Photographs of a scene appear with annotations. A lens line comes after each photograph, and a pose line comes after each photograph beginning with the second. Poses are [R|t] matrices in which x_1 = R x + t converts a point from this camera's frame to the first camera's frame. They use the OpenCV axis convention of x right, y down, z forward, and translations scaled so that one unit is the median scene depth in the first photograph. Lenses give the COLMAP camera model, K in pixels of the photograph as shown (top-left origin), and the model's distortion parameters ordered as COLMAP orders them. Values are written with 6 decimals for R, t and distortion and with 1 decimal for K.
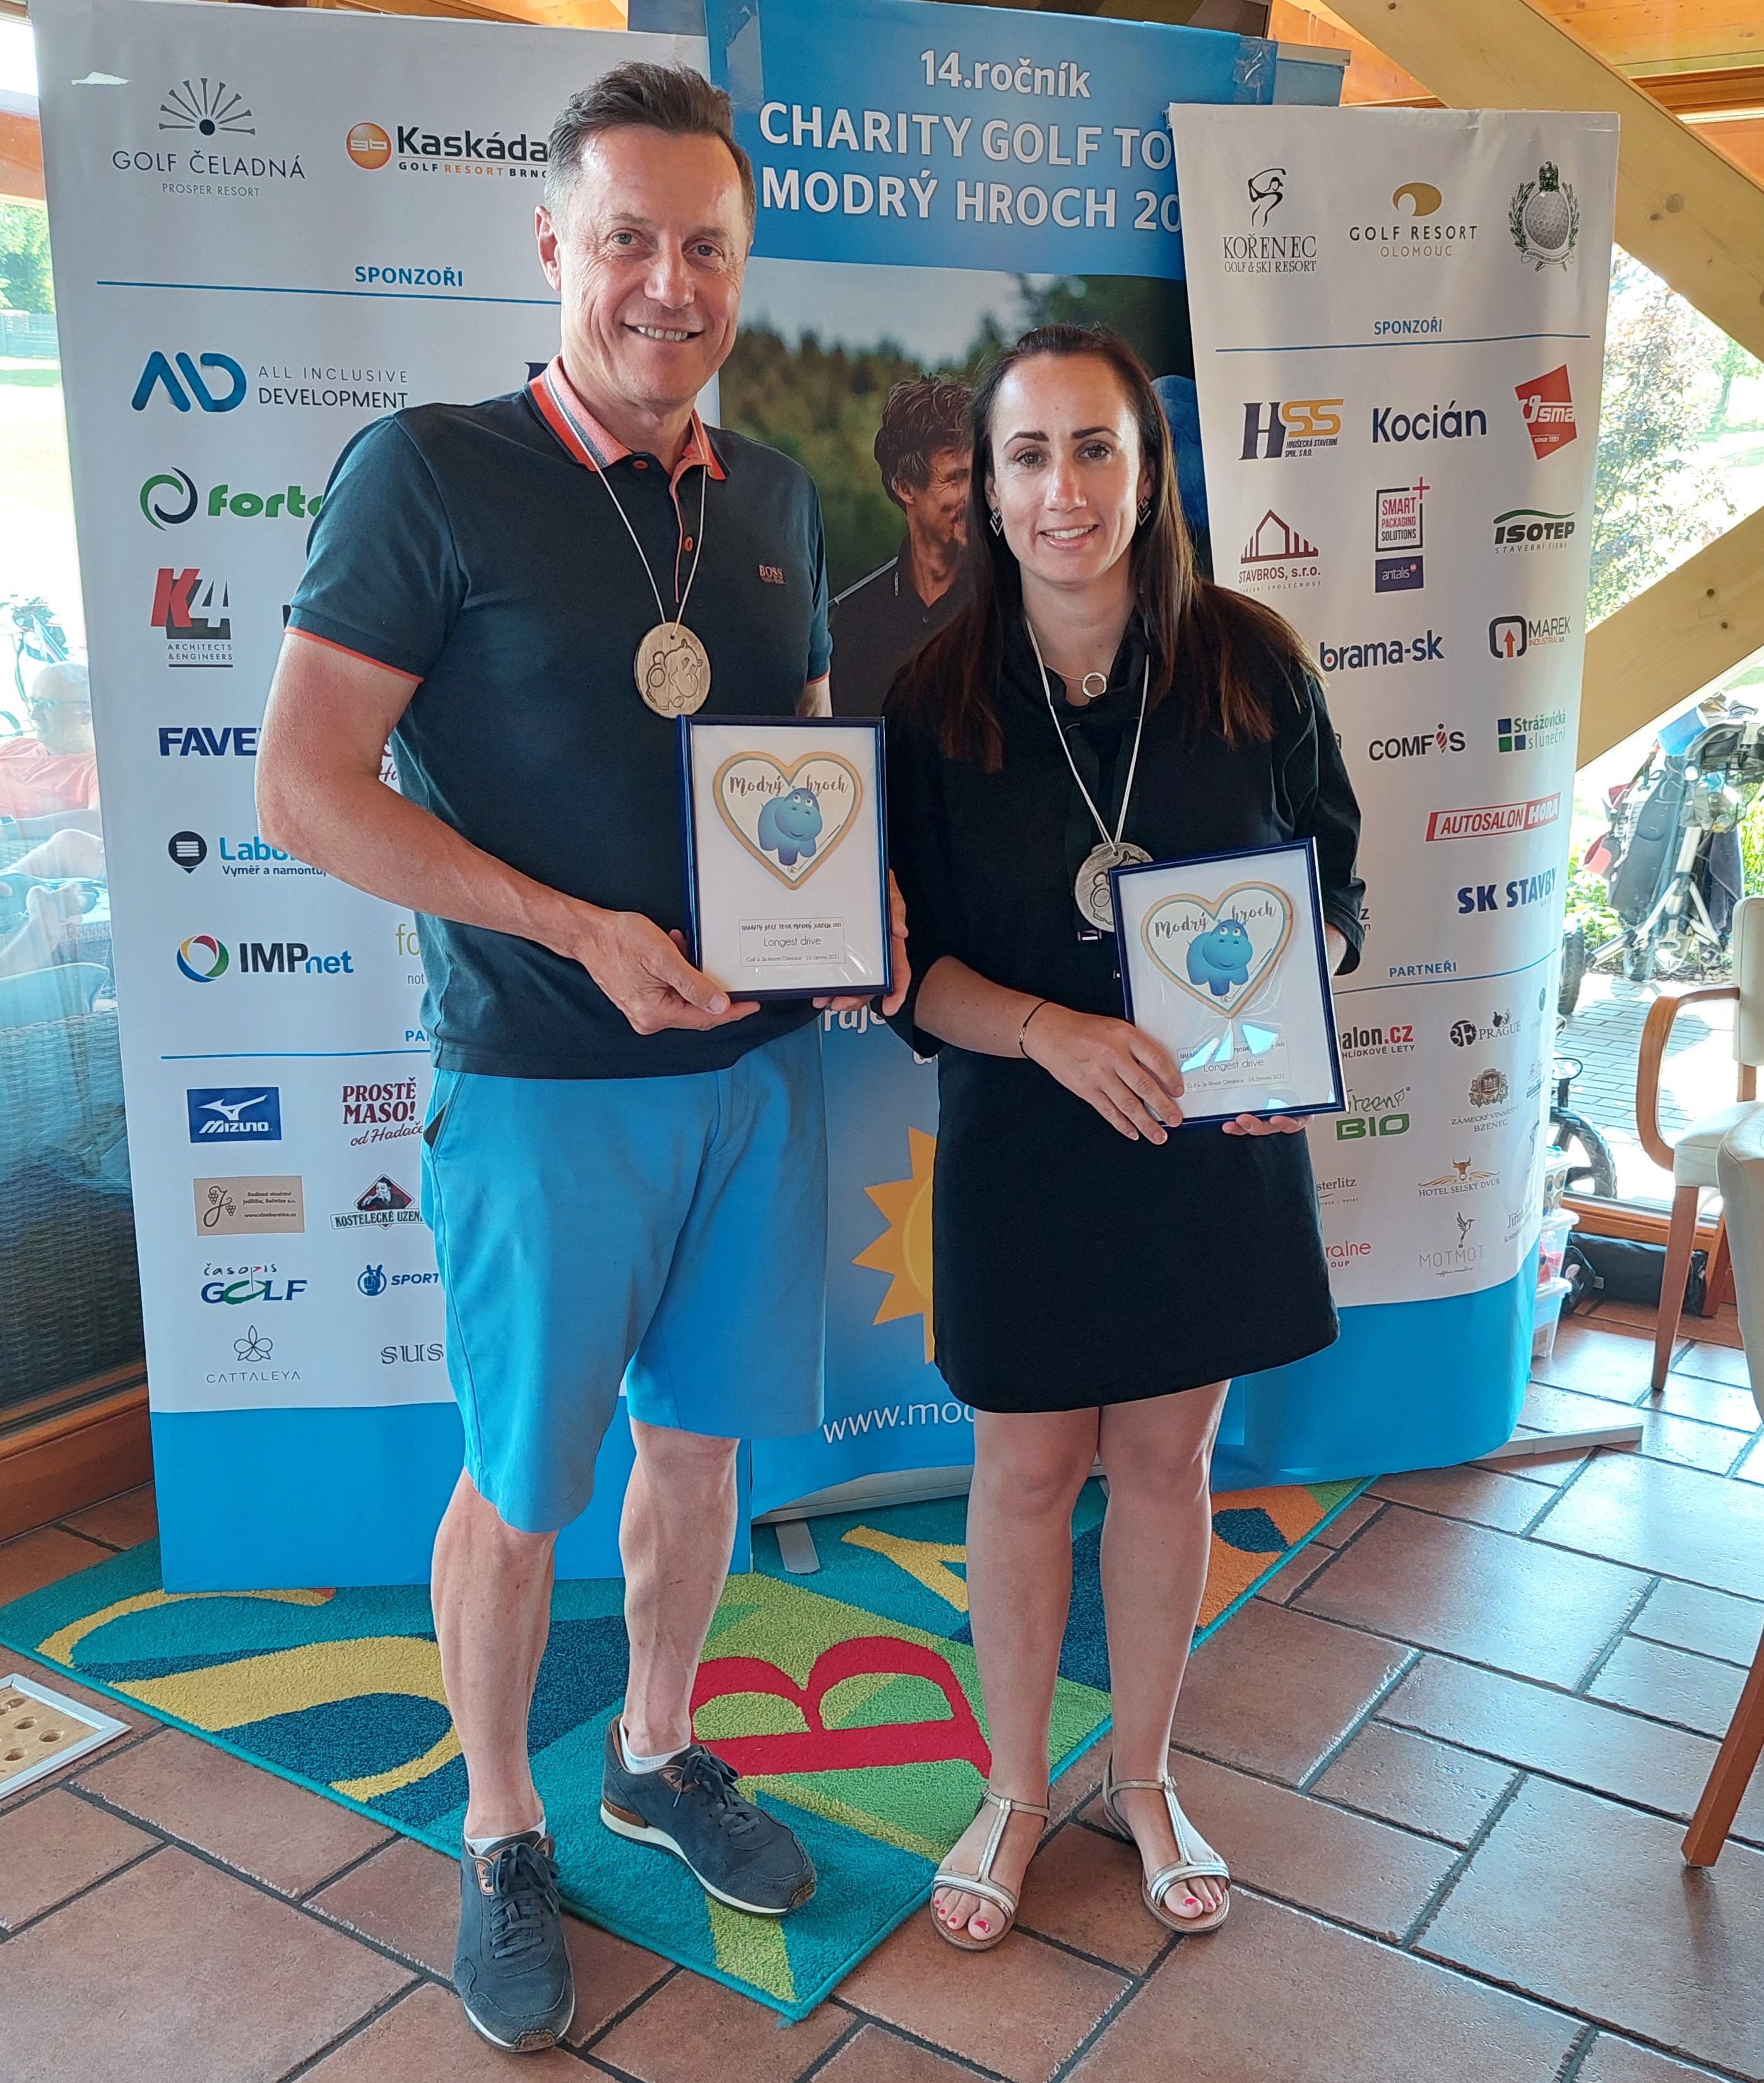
lens RADIAL K [[2118.6, 0, 975.1], [0, 2118.6, 1038.3], [0, 0, 1]] dist [0.097541, -0.161663]
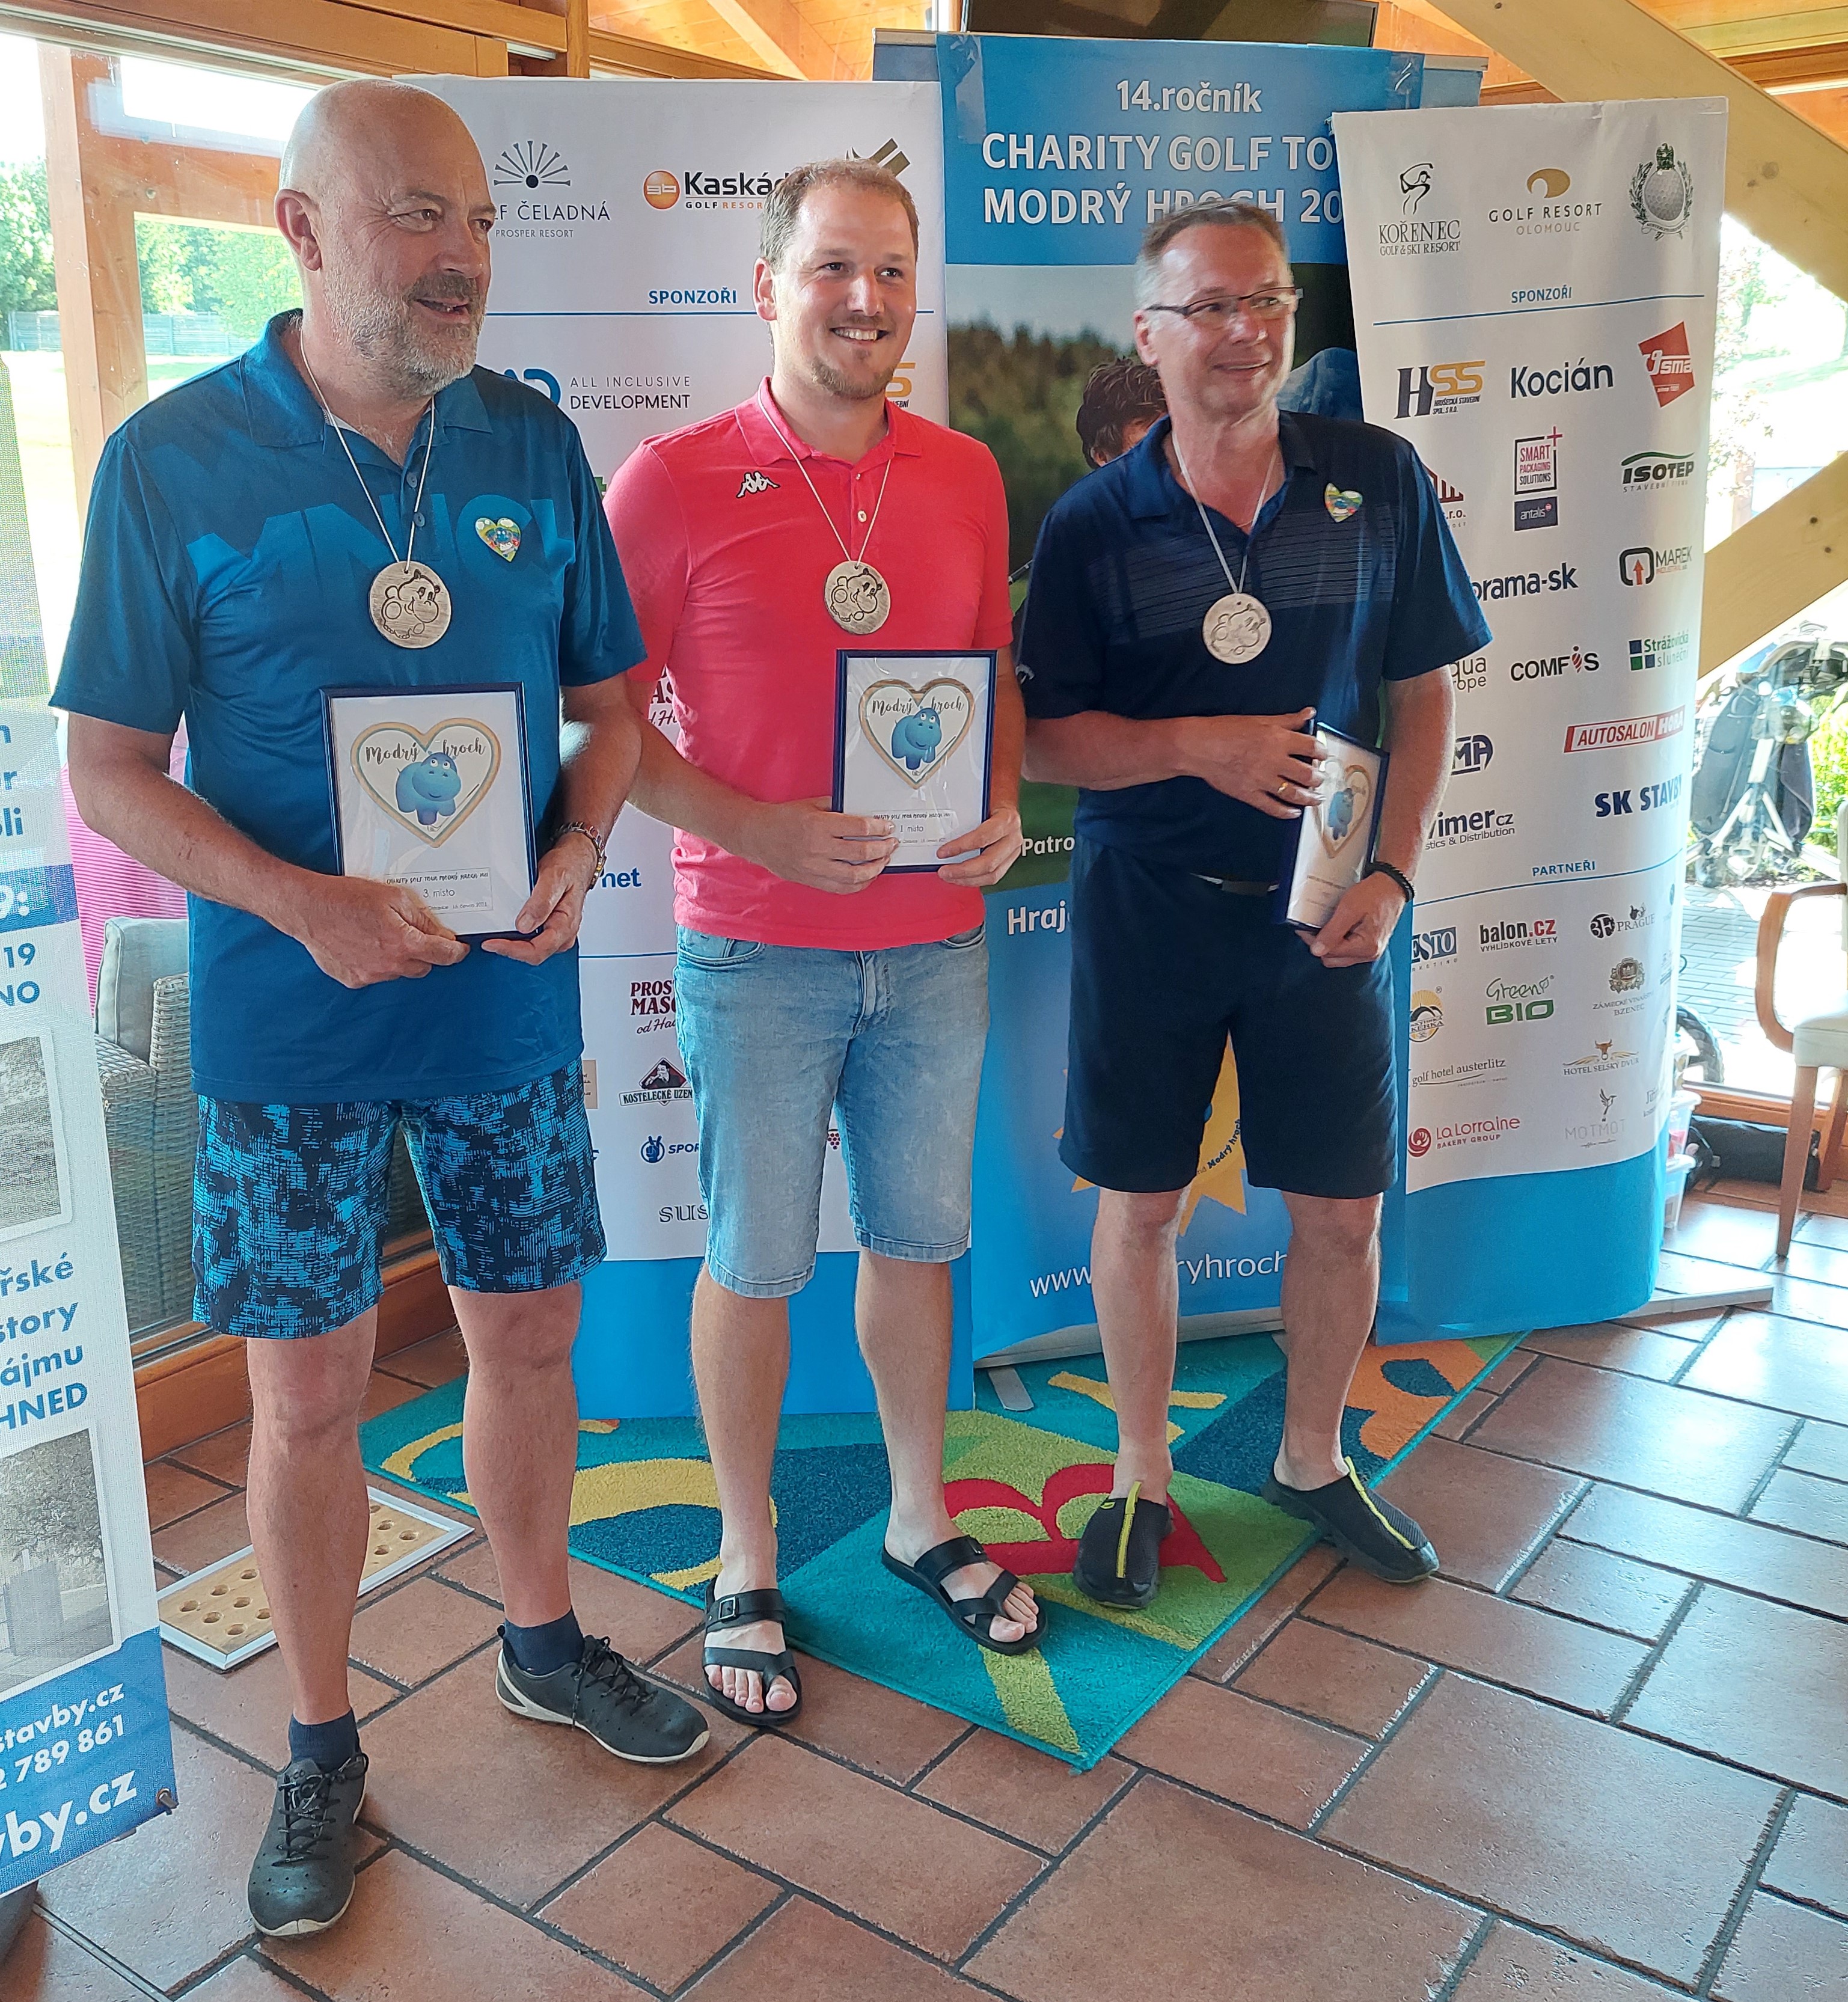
lens RADIAL K [[2025.7, 0, 839.9], [0, 2025.7, 912.3], [0, 0, 1]] dist [0.093163, -0.152936]
pose [[0.996378, -0.017172, -0.083279, -0.086347], [0.015037, 0.999544, -0.026204, 0.014304], [0.083691, 0.024857, 0.996182, -0.099173]]
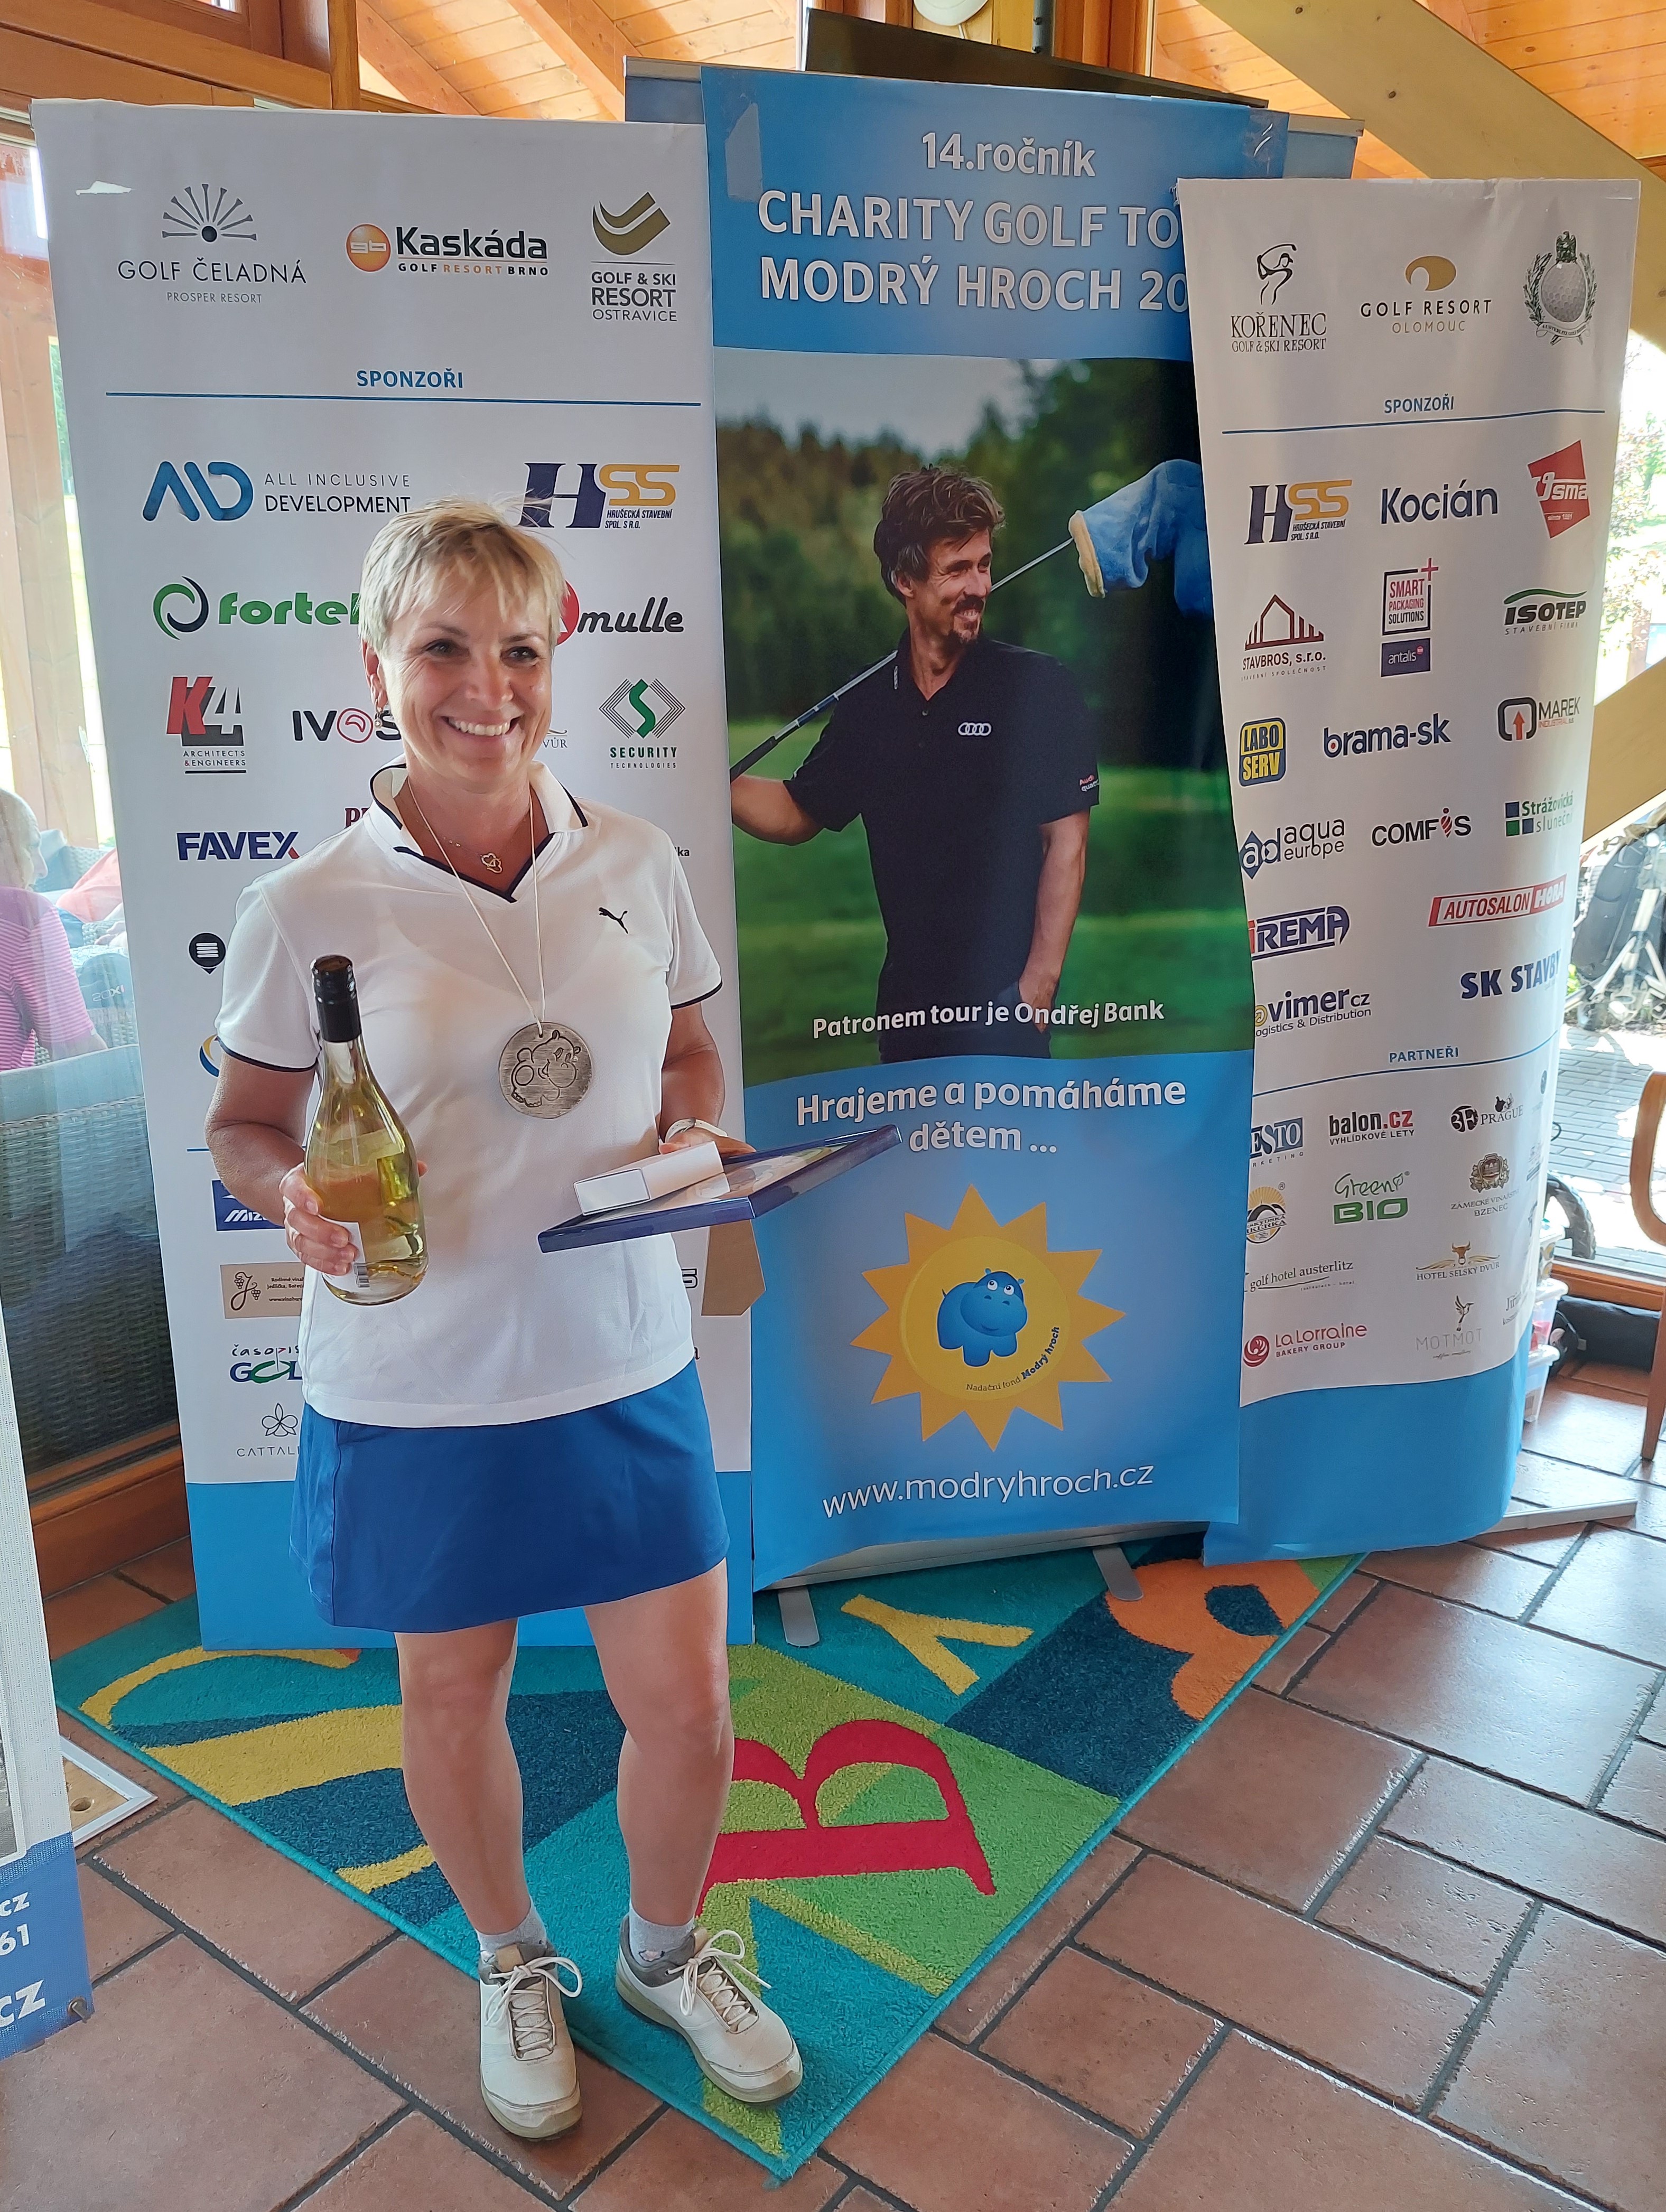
lens RADIAL K [[1781.3, 0, 816.1], [0, 1781.3, 1106.6], [0, 0, 1]] dist [0.078134, -0.112141]
pose [[0.996026, 0.003860, -0.088977, 0.001486], [-0.001406, 0.999617, 0.027630, -0.035341], [0.089049, -0.027395, 0.995650, 0.154110]]
